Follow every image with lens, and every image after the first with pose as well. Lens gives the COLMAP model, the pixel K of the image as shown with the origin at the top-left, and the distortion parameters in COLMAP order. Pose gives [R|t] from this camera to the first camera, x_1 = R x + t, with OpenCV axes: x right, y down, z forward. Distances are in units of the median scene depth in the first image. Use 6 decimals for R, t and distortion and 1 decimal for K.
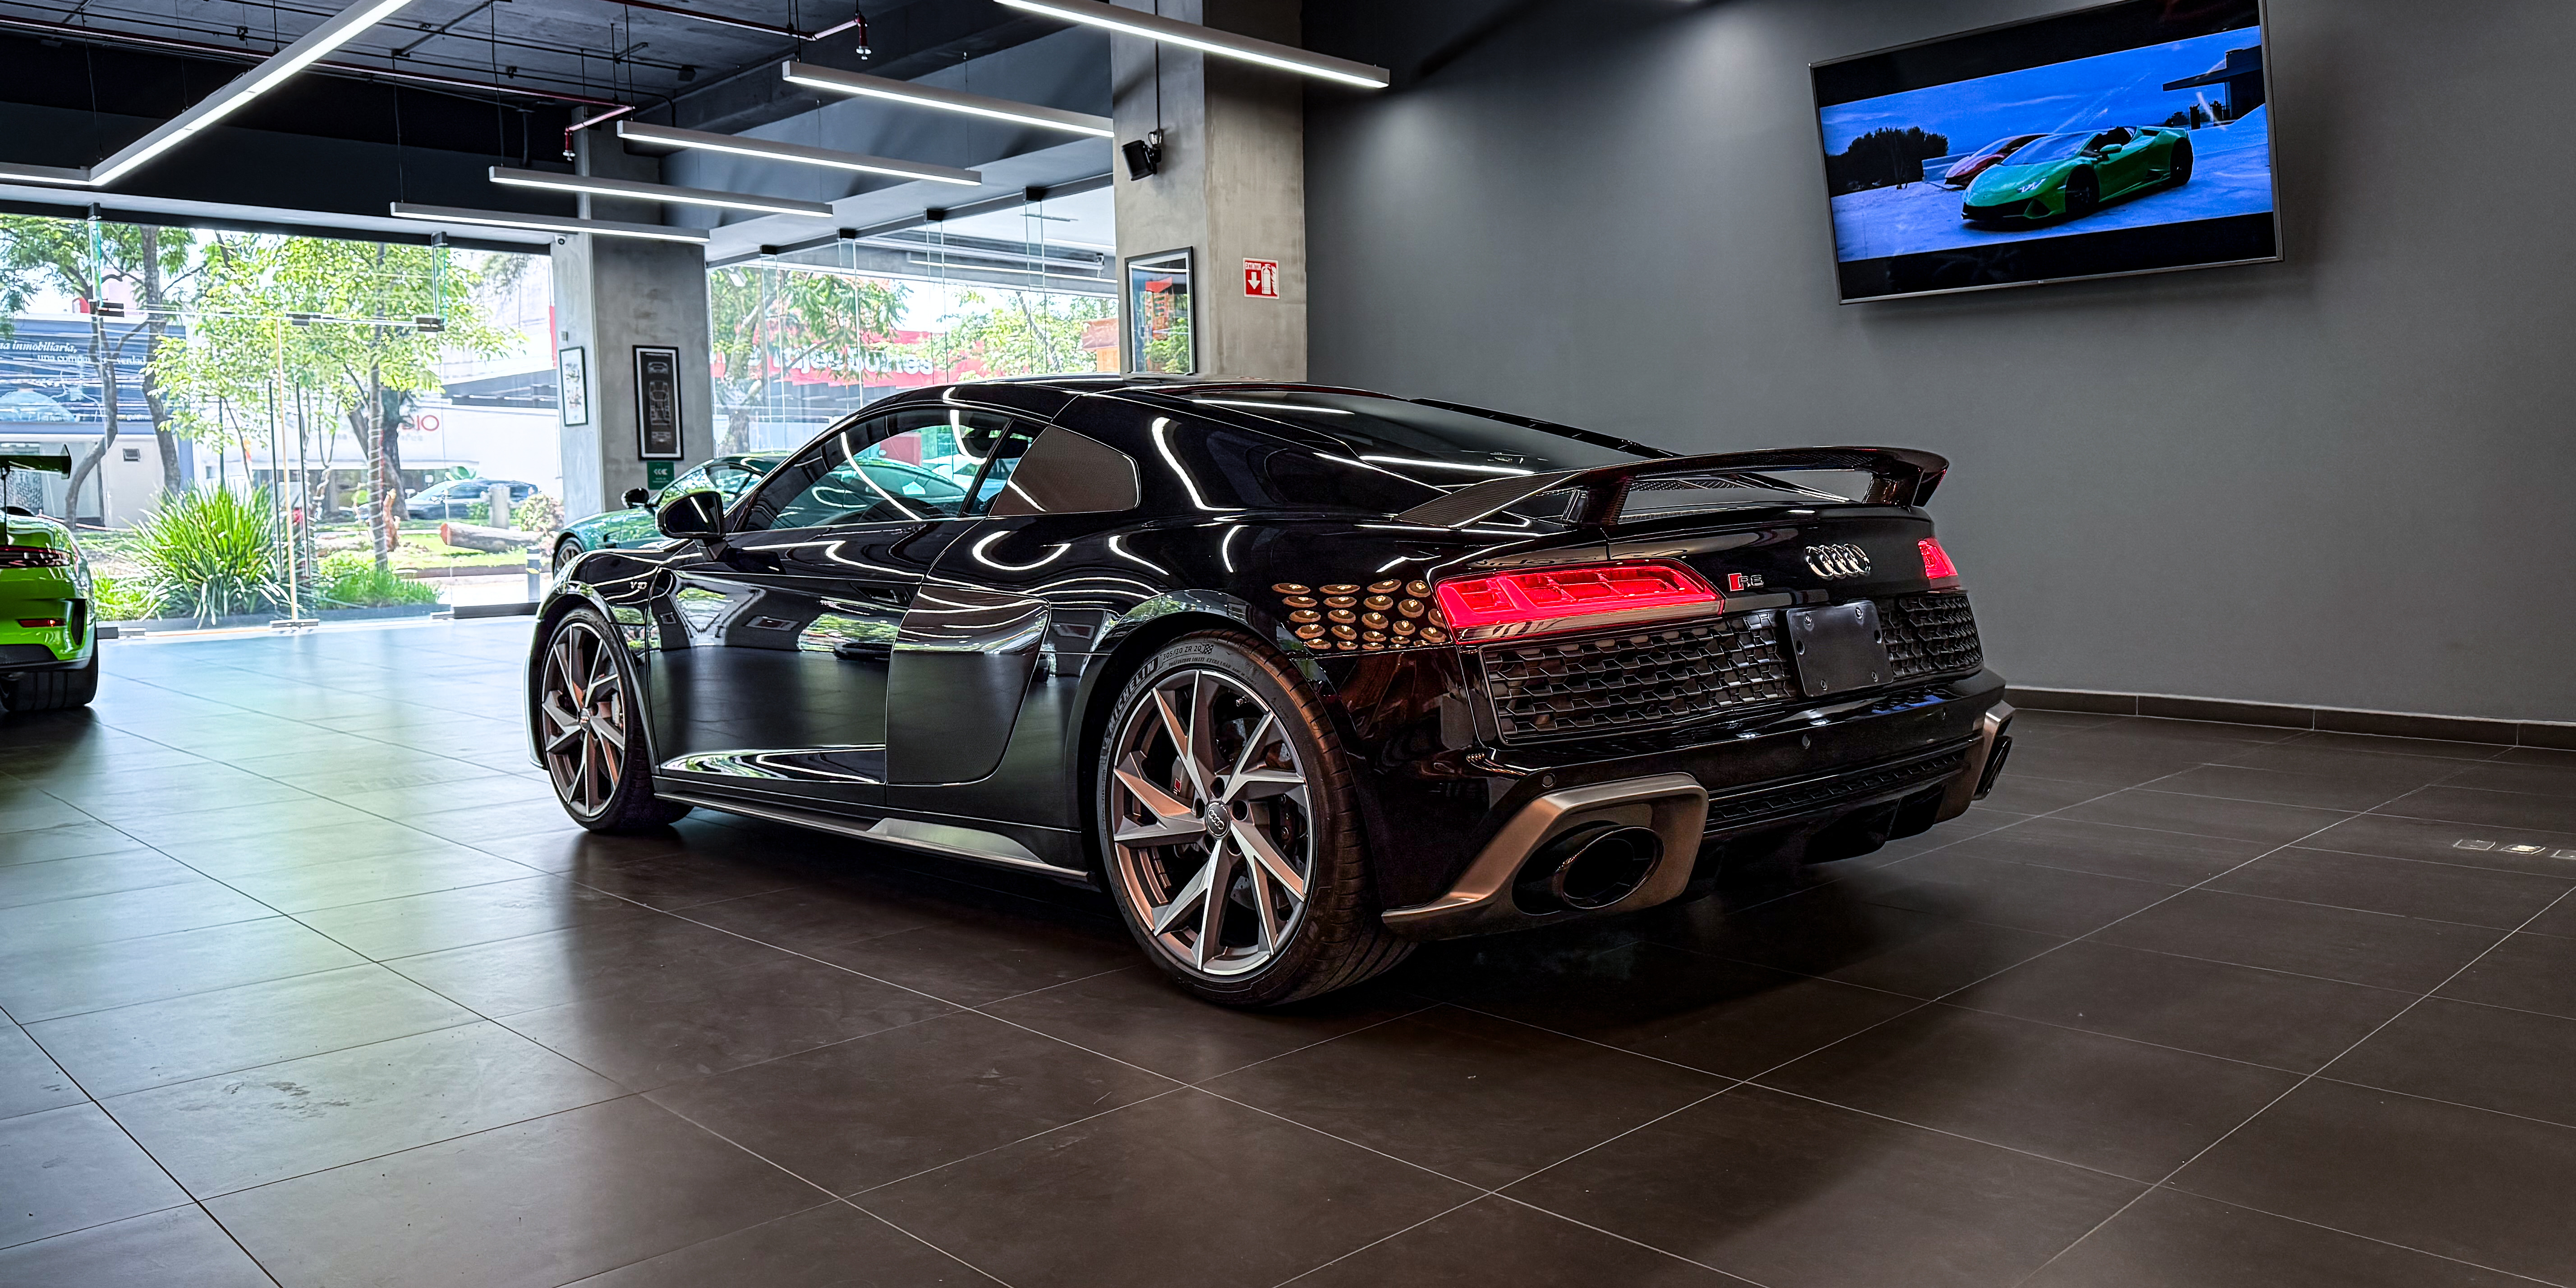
lens RADIAL K [[1805.7, 0, 1294.6], [0, 1805.7, 645.9], [0, 0, 1]] dist [0.028066, -0.014384]
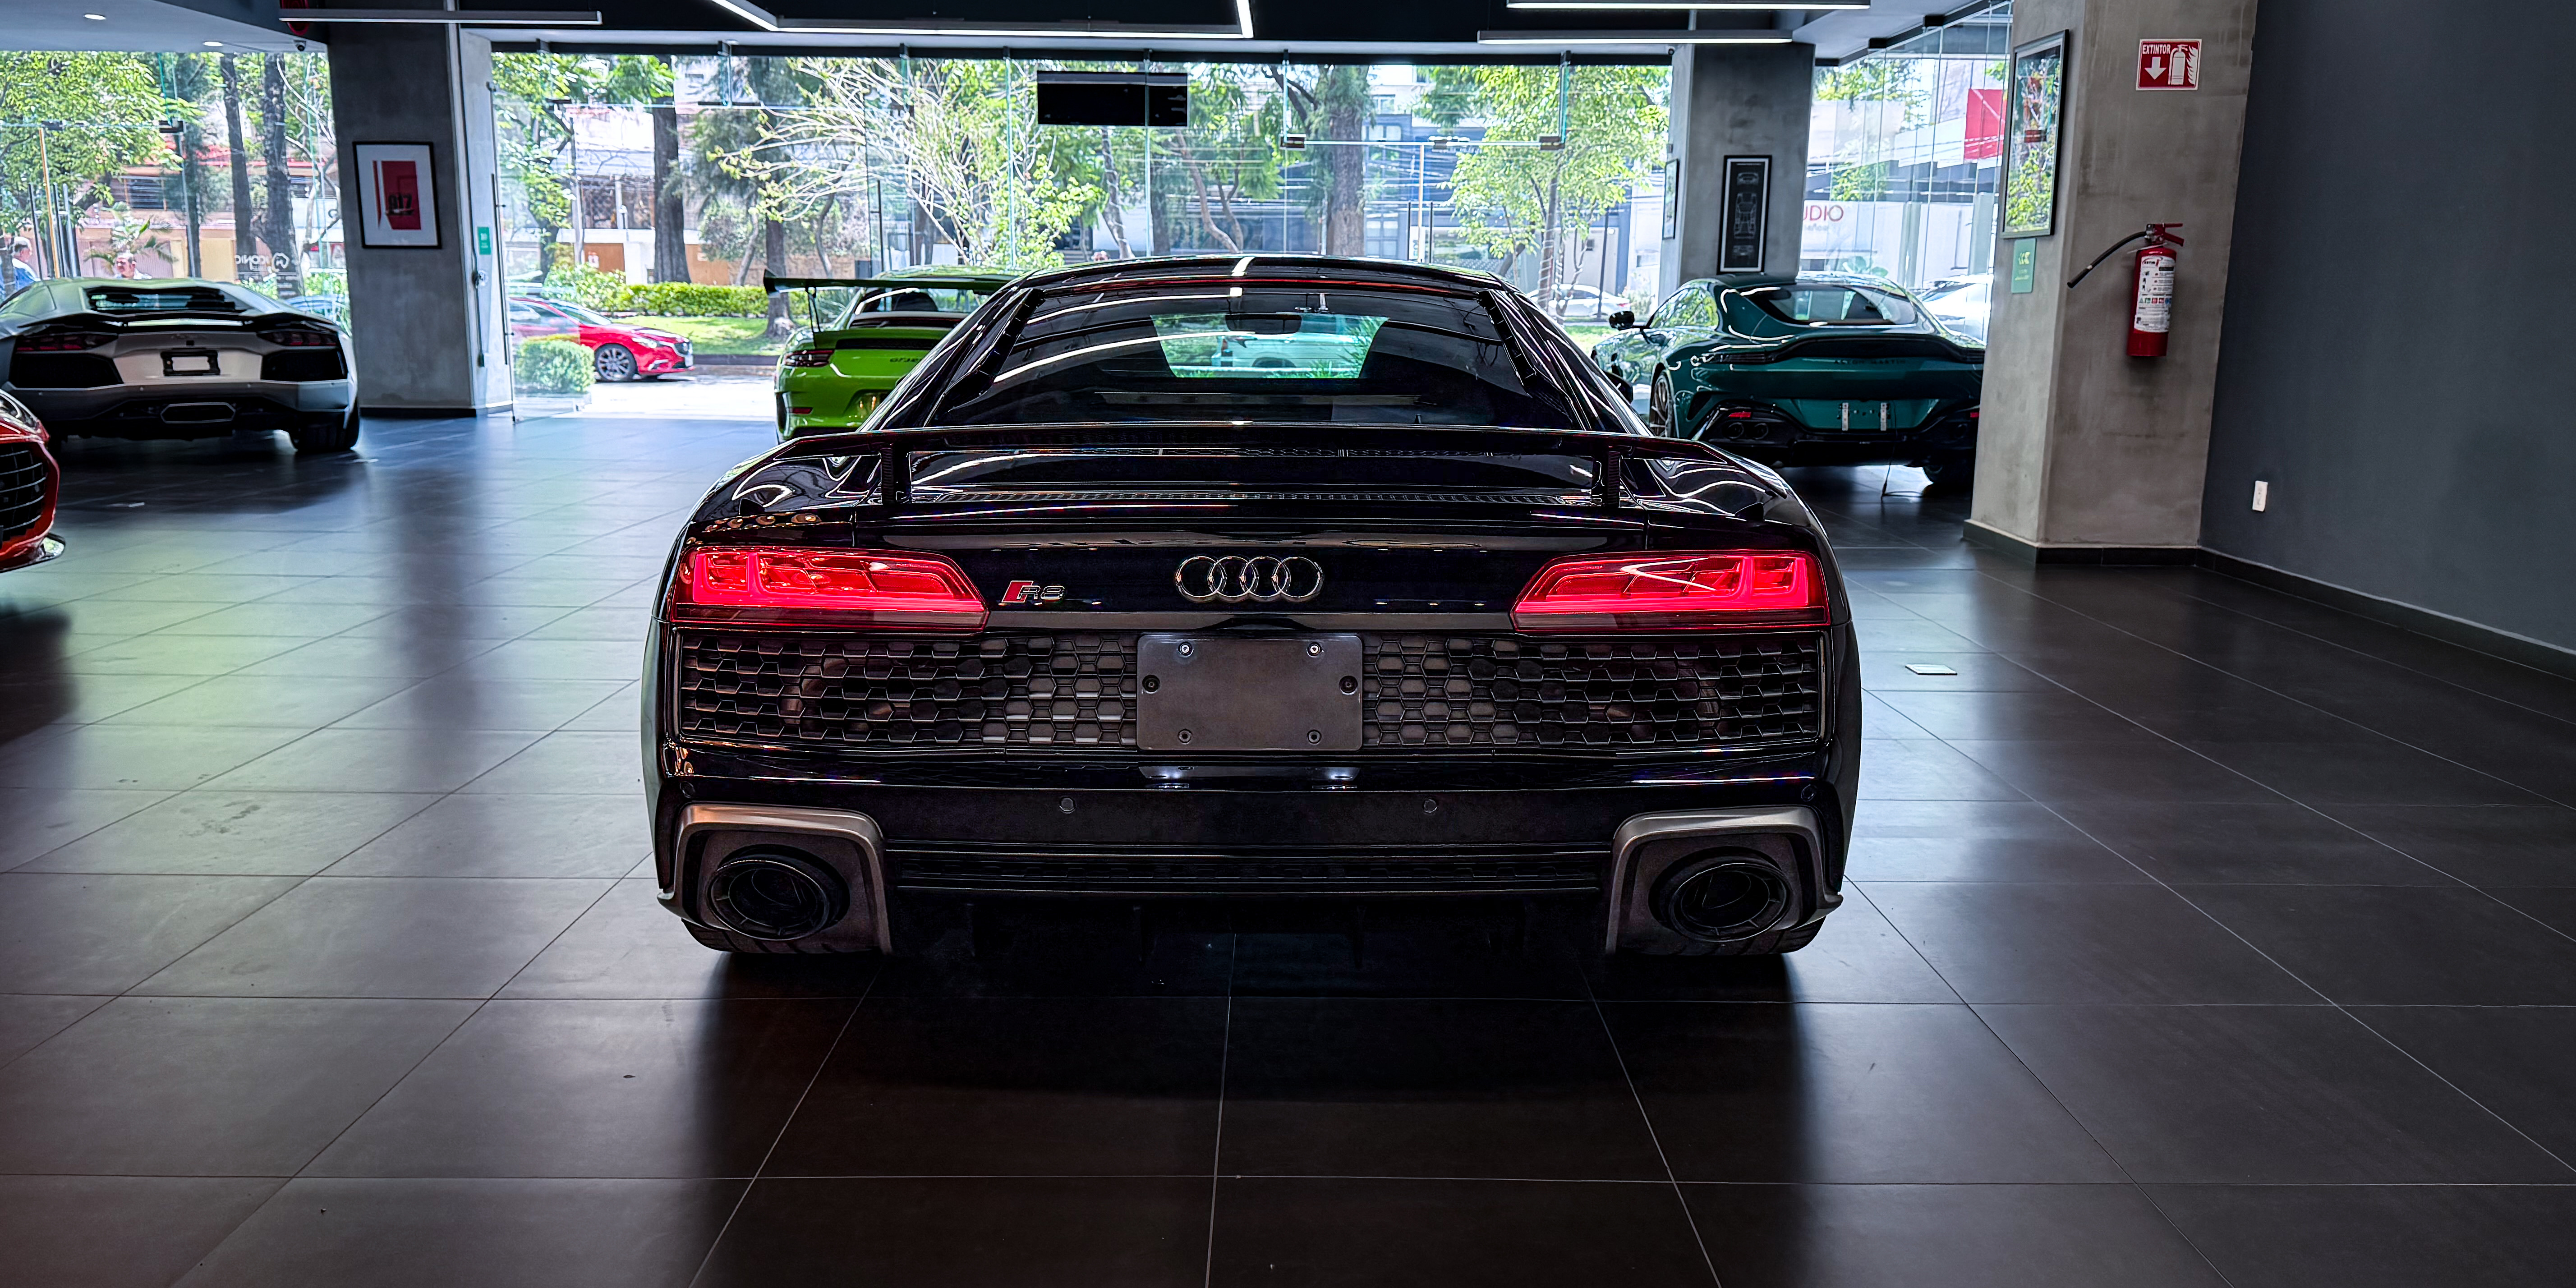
lens RADIAL K [[1805.7, 0, 1282.1], [0, 1805.7, 653.9], [0, 0, 1]] dist [0.028066, -0.014384]
pose [[0.708014, 0.161225, -0.687548, 0.191242], [-0.076974, 0.985408, 0.151807, -0.030032], [0.701991, -0.054558, 0.710093, 0.115643]]
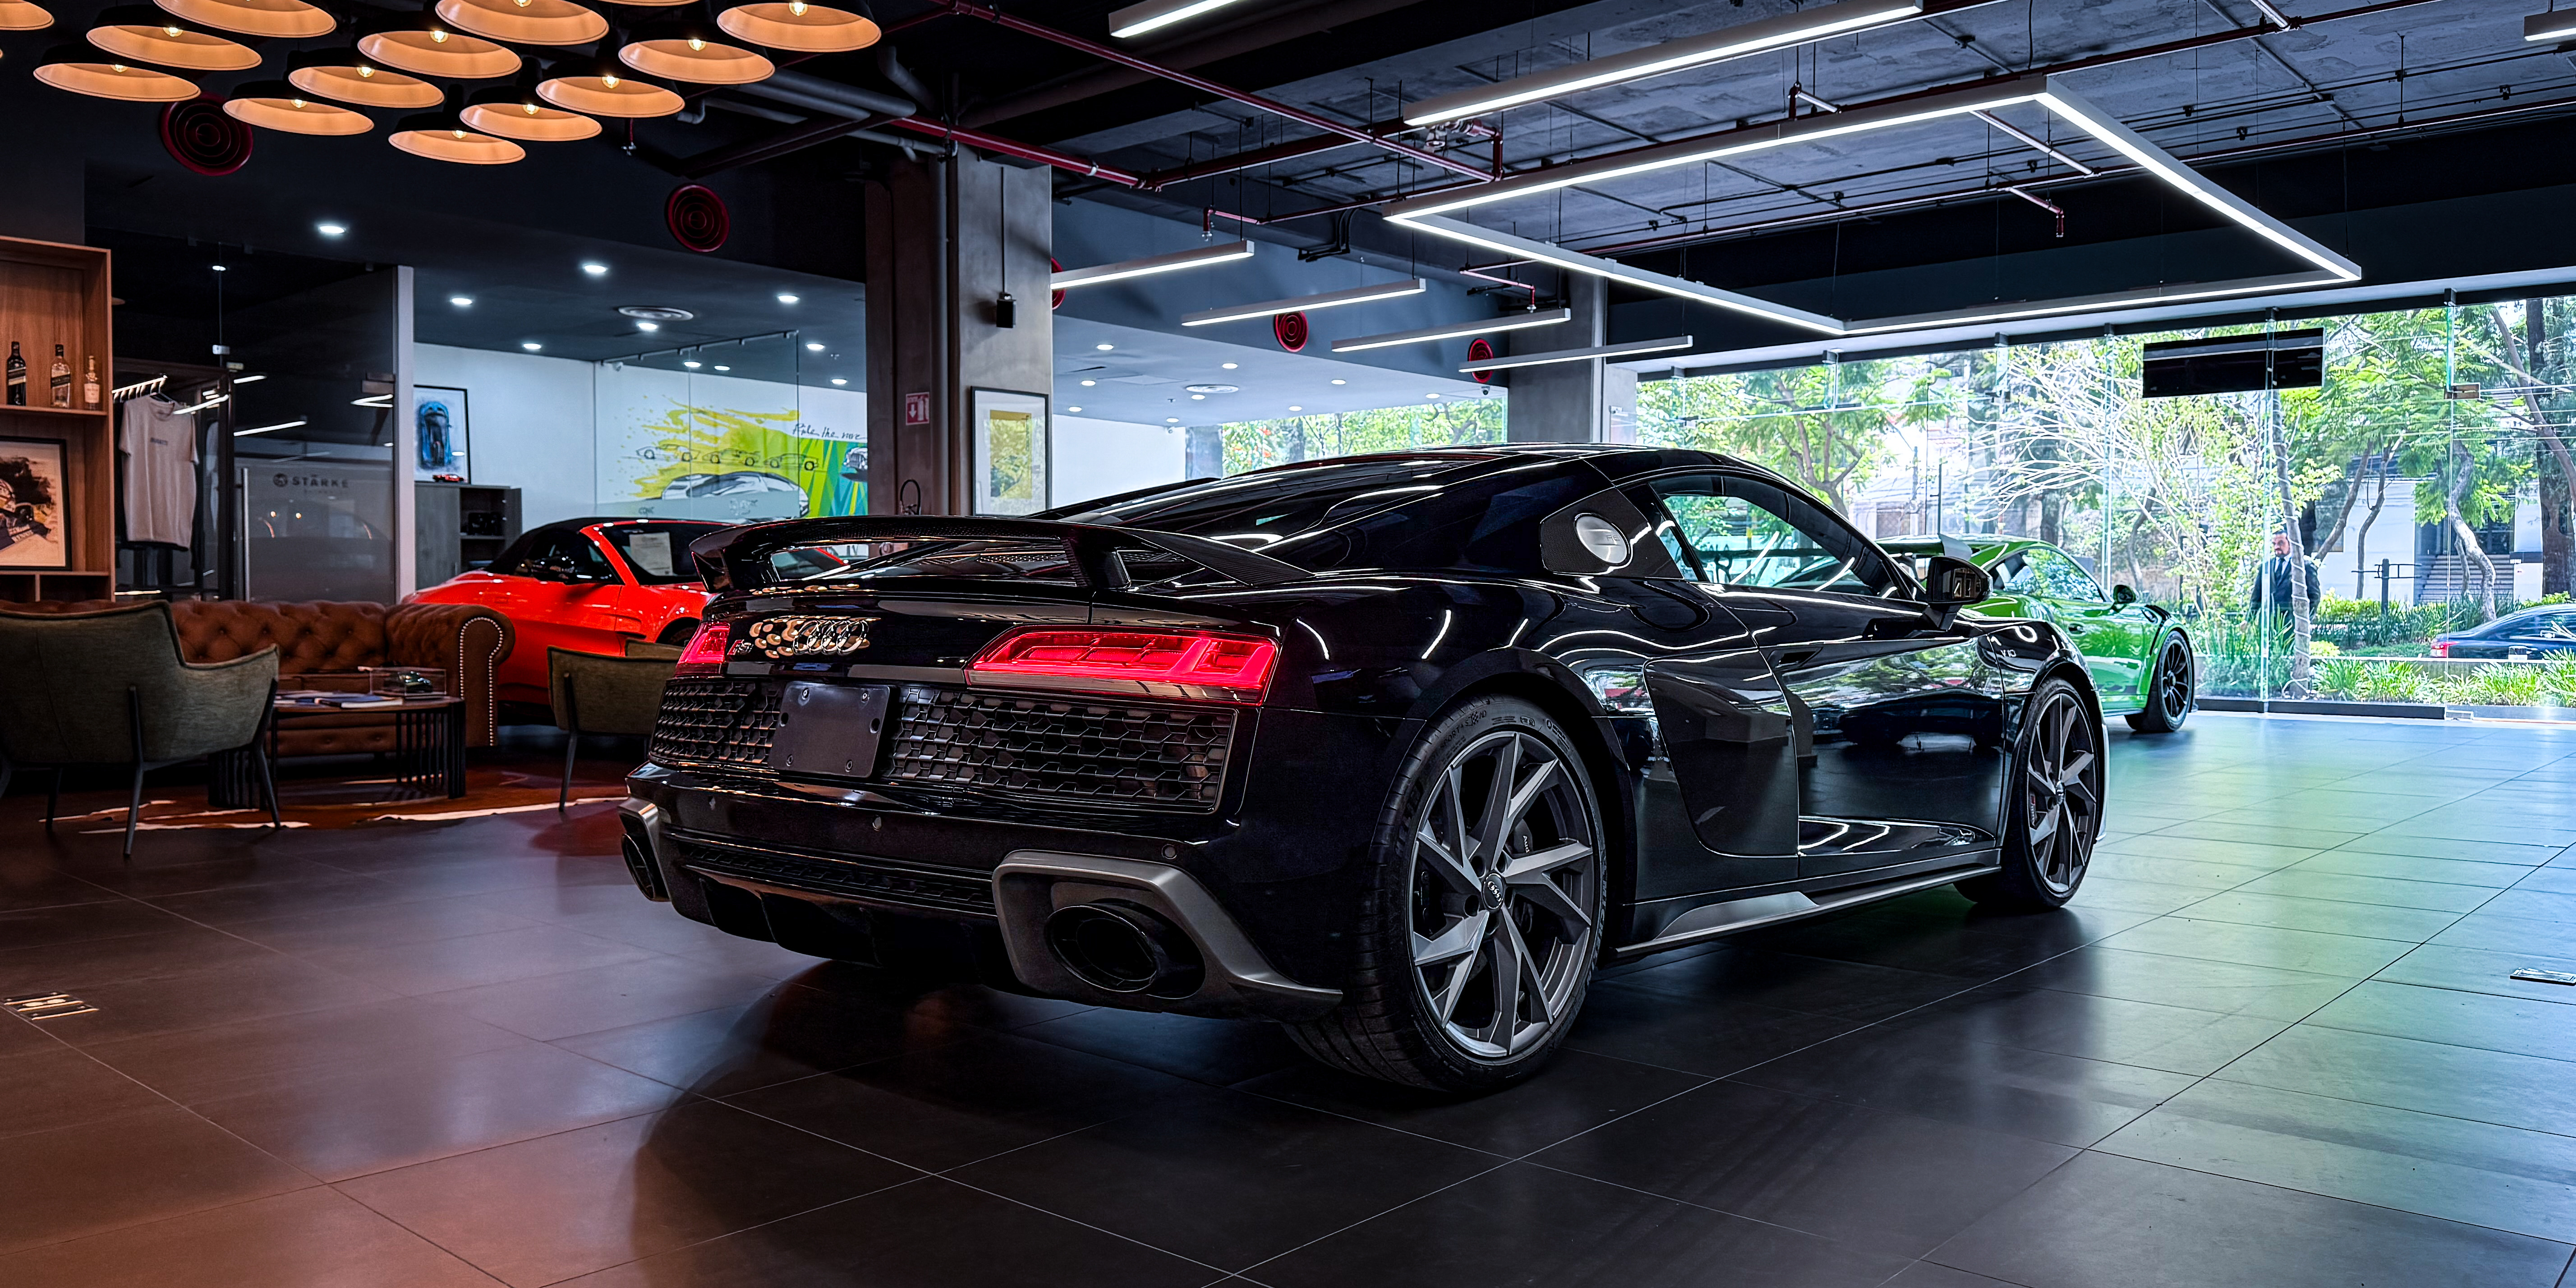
lens RADIAL K [[1805.7, 0, 1296.9], [0, 1805.7, 635.2], [0, 0, 1]] dist [0.028066, -0.014384]
pose [[0.063708, 0.031325, -0.997477, 0.292681], [-0.081506, 0.996331, 0.026083, -0.021236], [0.994635, 0.079639, 0.066027, 0.280199]]
